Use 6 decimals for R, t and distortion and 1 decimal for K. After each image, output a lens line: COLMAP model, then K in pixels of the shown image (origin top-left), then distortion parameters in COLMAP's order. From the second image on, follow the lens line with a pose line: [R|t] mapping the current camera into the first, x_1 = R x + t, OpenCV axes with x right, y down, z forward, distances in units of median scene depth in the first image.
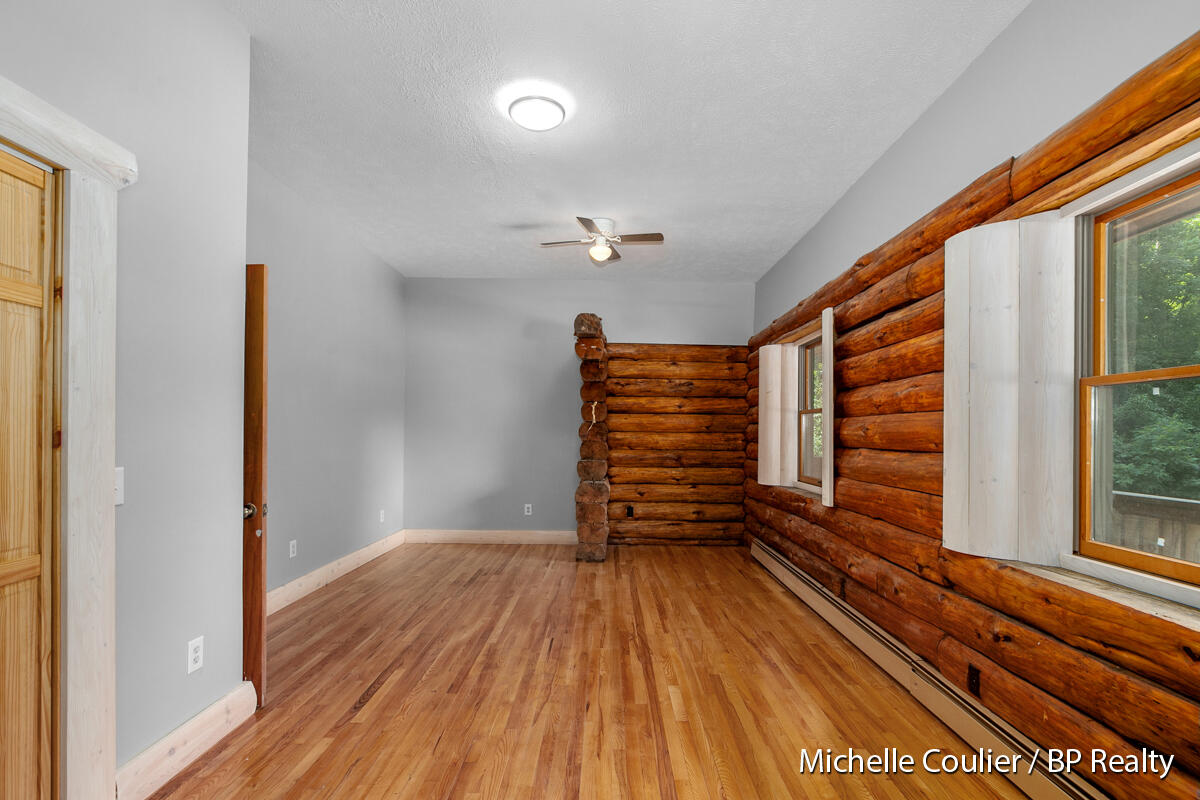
lens RADIAL K [[552.8, 0, 603.3], [0, 552.8, 434.1], [0, 0, 1]] dist [-0.000810, -0.000066]
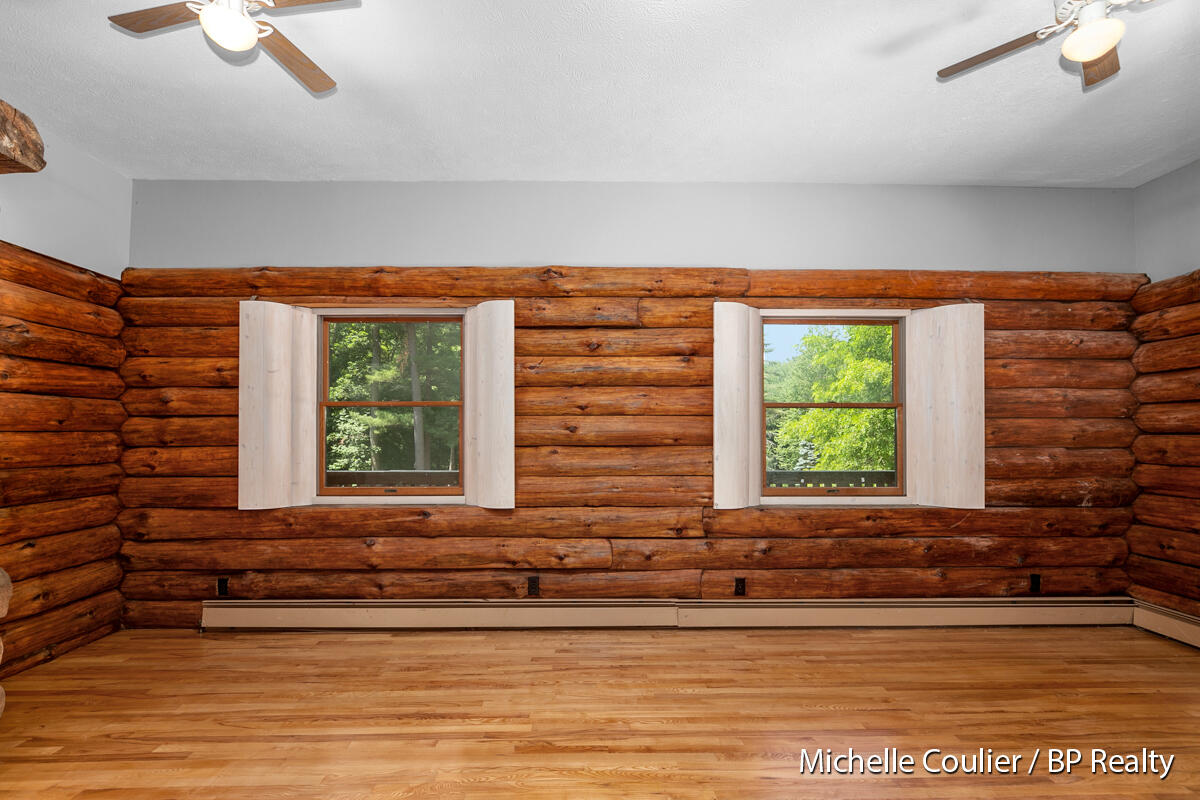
lens RADIAL K [[562.9, 0, 599.5], [0, 562.9, 429.8], [0, 0, 1]] dist [-0.000319, 0.000443]
pose [[-0.022371, -0.000044, 0.999750, -0.338511], [0.002543, 0.999997, 0.000101, -0.003082], [-0.999747, 0.002545, -0.022371, 0.516543]]
